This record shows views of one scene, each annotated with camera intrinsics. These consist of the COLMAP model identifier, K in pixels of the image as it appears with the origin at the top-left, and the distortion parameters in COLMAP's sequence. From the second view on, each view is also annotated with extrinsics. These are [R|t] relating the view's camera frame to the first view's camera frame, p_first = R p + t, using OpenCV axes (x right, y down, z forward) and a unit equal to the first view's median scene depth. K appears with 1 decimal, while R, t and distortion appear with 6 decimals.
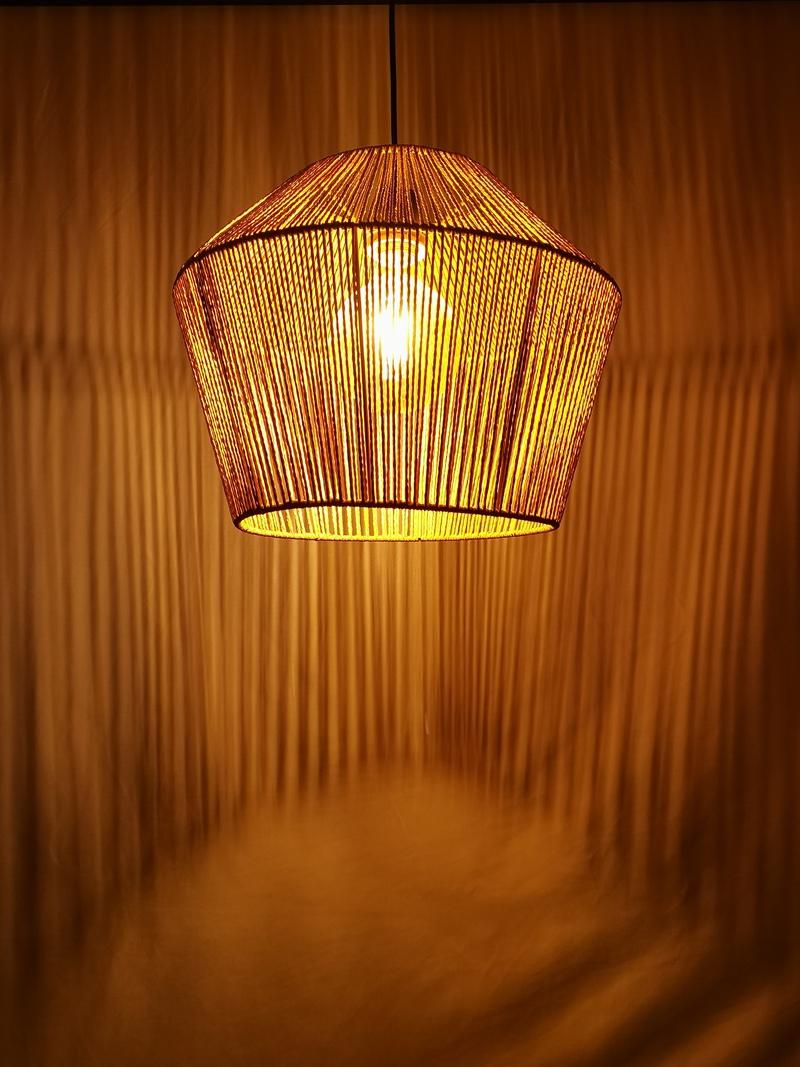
lens RADIAL K [[865.9, 0, 400.0], [0, 865.9, 533.5], [0, 0, 1]] dist [0.054314, 0.001891]
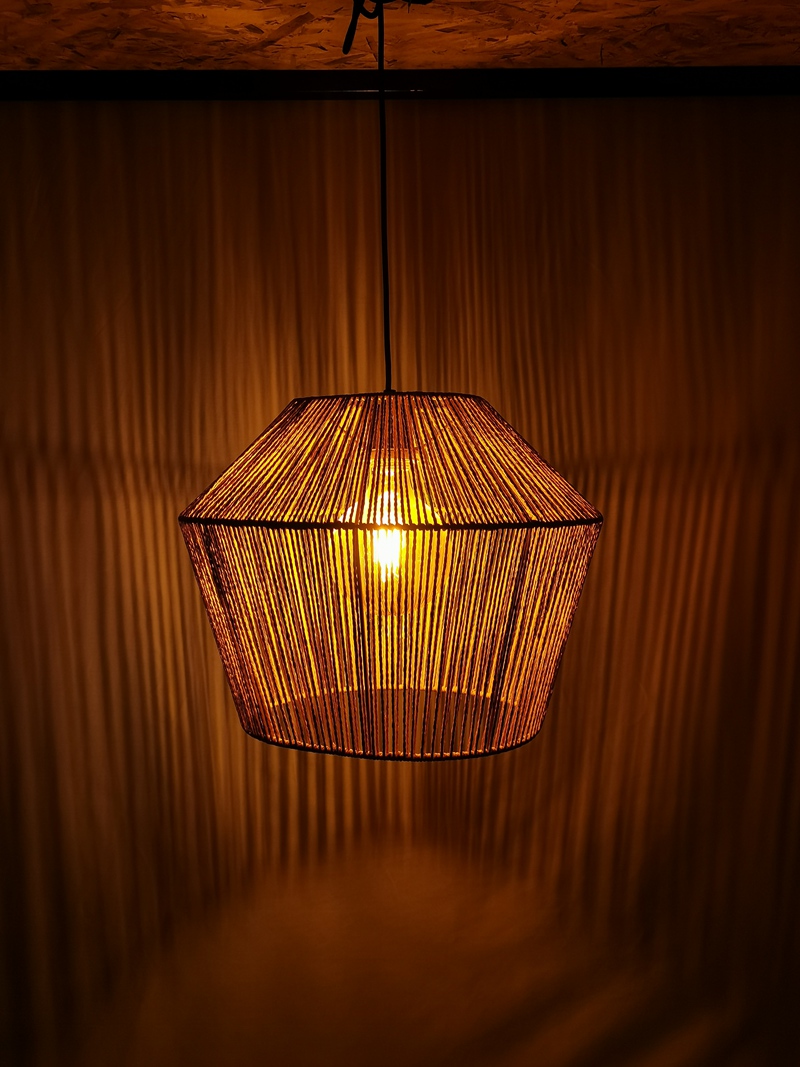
lens RADIAL K [[809.0, 0, 400.0], [0, 809.0, 533.5], [0, 0, 1]] dist [0.040999, -0.002123]
pose [[0.999672, -0.007099, 0.024613, -0.011565], [0.004049, 0.992542, 0.121838, -0.241729], [-0.025295, -0.121698, 0.992245, 0.013743]]
